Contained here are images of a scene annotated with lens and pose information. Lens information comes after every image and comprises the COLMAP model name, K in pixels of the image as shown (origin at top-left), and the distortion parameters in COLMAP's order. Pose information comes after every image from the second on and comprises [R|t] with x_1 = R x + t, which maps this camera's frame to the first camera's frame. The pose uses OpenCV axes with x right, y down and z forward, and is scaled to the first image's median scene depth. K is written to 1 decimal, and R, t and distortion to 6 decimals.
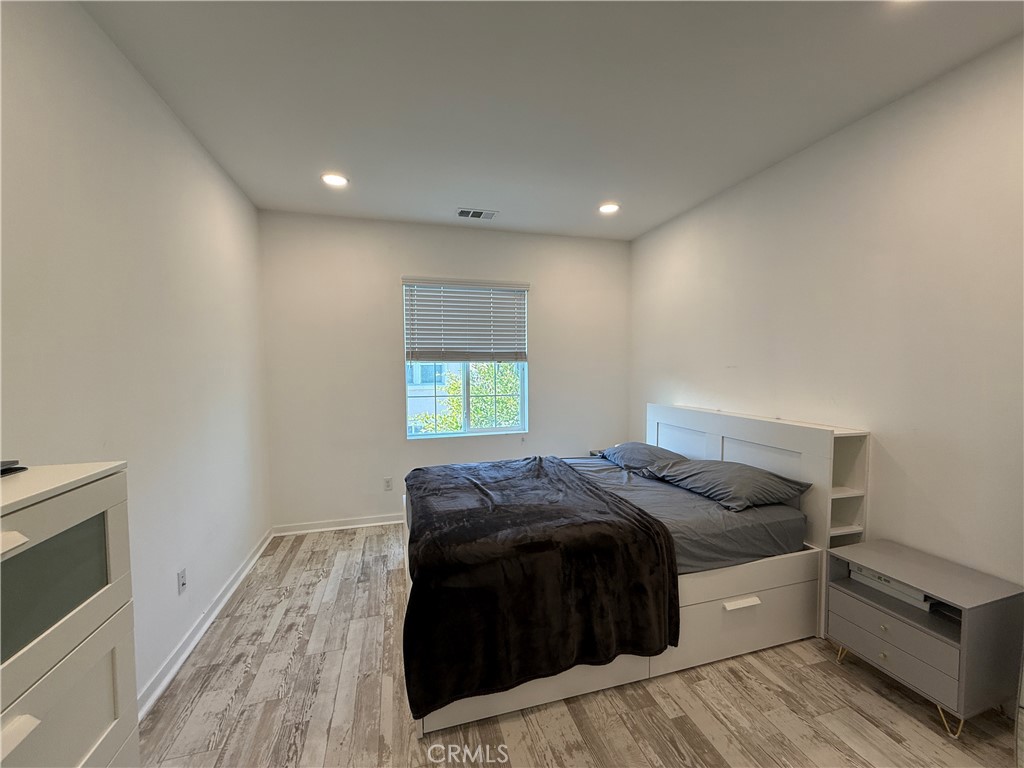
lens RADIAL K [[408.4, 0, 514.2], [0, 408.4, 382.5], [0, 0, 1]] dist [-0.000024, 0.000311]
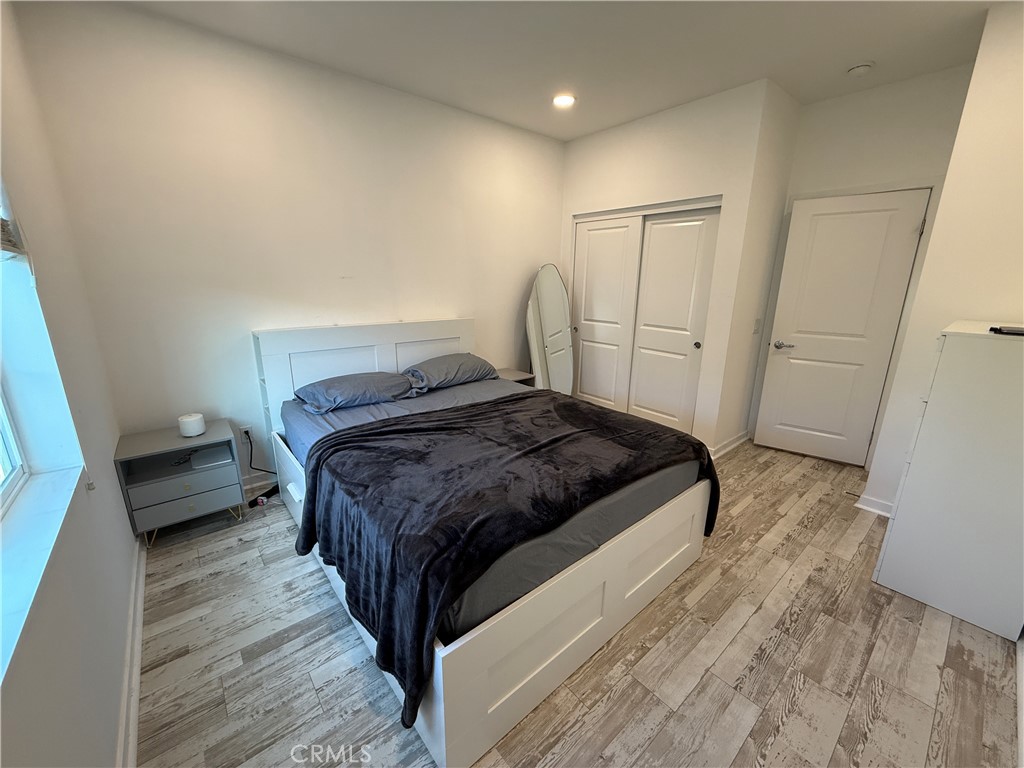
lens RADIAL K [[408.4, 0, 506.1], [0, 408.4, 388.5], [0, 0, 1]] dist [-0.000024, 0.000311]
pose [[-0.399838, -0.236459, 0.885560, -0.790881], [0.031683, 0.962008, 0.271176, -0.050119], [-0.916038, 0.136483, -0.377156, 1.523051]]
